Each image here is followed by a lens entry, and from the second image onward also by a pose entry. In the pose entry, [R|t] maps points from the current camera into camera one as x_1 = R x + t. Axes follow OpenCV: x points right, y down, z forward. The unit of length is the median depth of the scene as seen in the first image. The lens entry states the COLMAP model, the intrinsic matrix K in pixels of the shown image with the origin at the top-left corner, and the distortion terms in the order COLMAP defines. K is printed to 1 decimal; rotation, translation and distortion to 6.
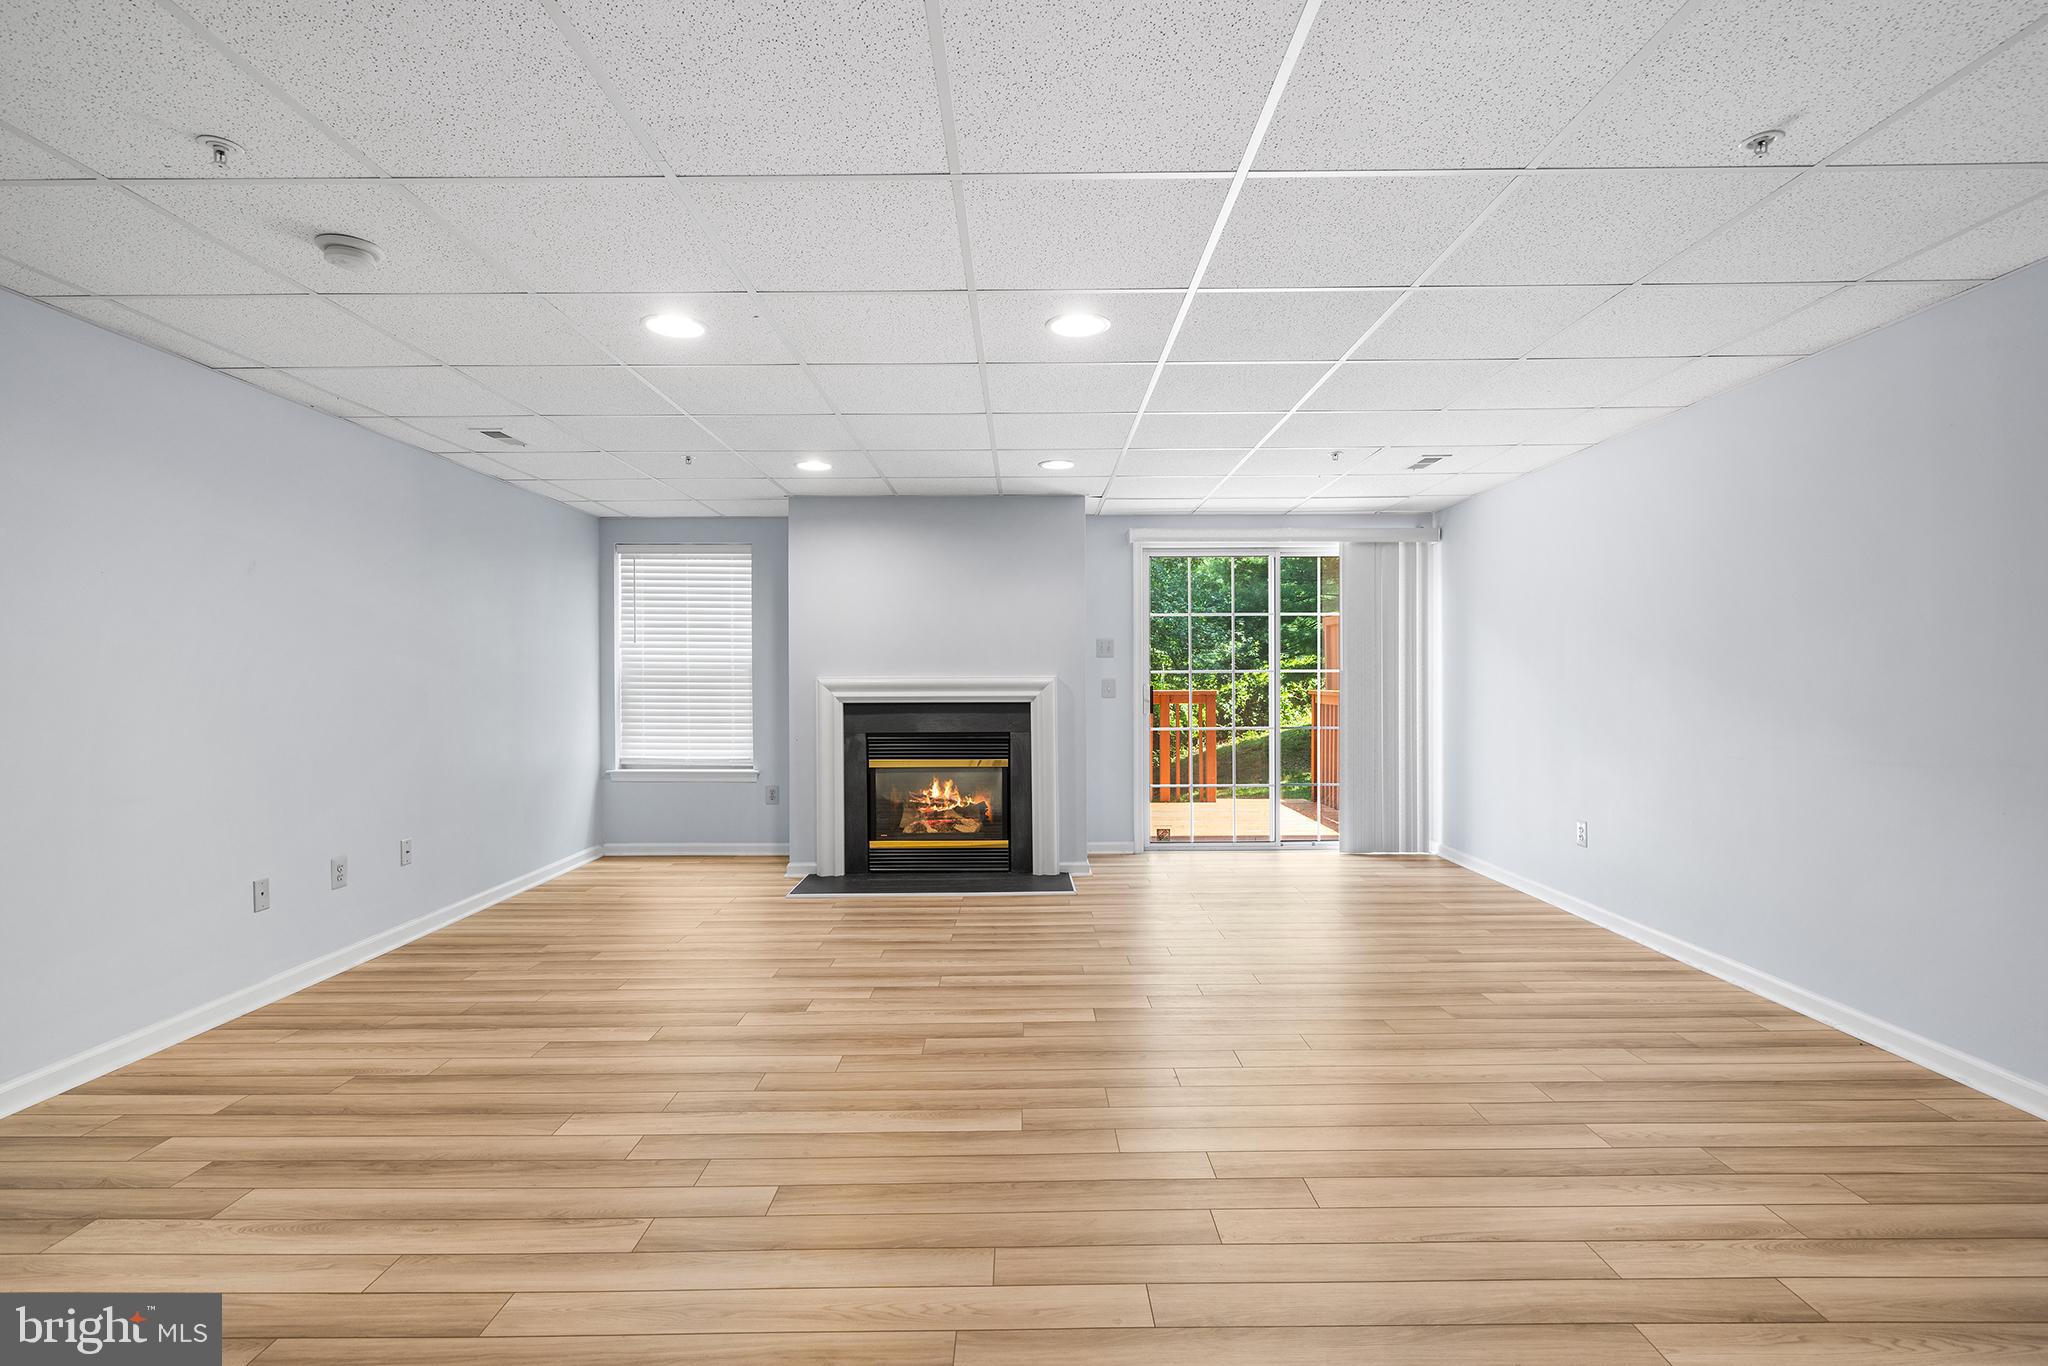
lens RADIAL K [[941.1, 0, 1024.0], [0, 941.1, 683.0], [0, 0, 1]] dist [0.001309, 0.000150]
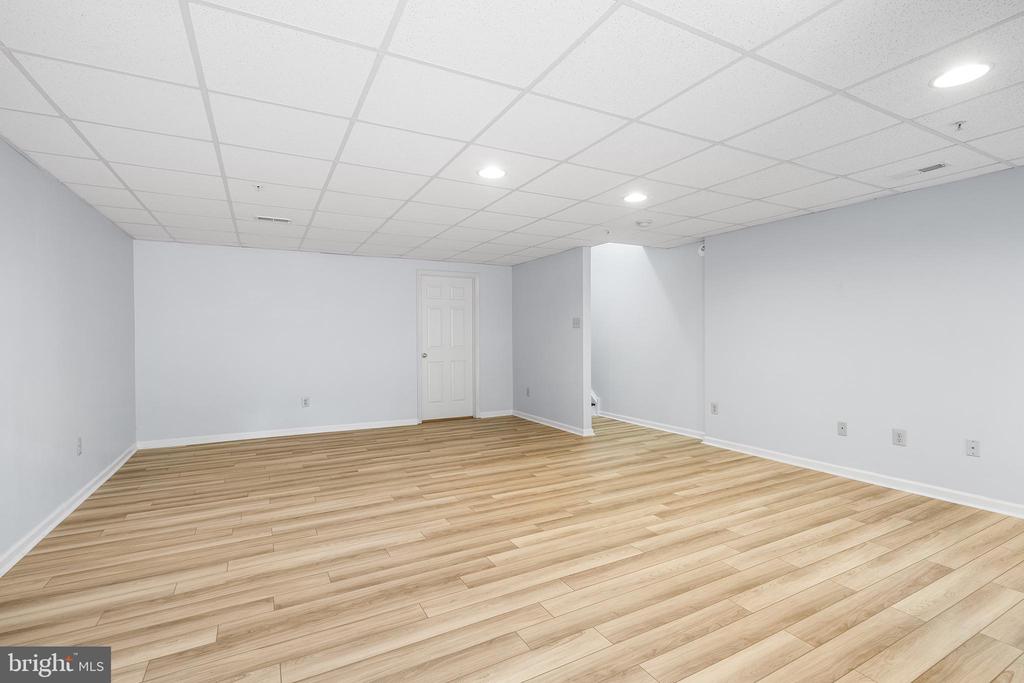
lens RADIAL K [[470.6, 0, 512.0], [0, 470.6, 341.5], [0, 0, 1]] dist [0.001309, 0.000150]
pose [[-0.880351, 0.016453, -0.474037, 0.472377], [0.011029, 0.999838, 0.014221, -0.013684], [0.474195, 0.007291, -0.880390, 1.757202]]
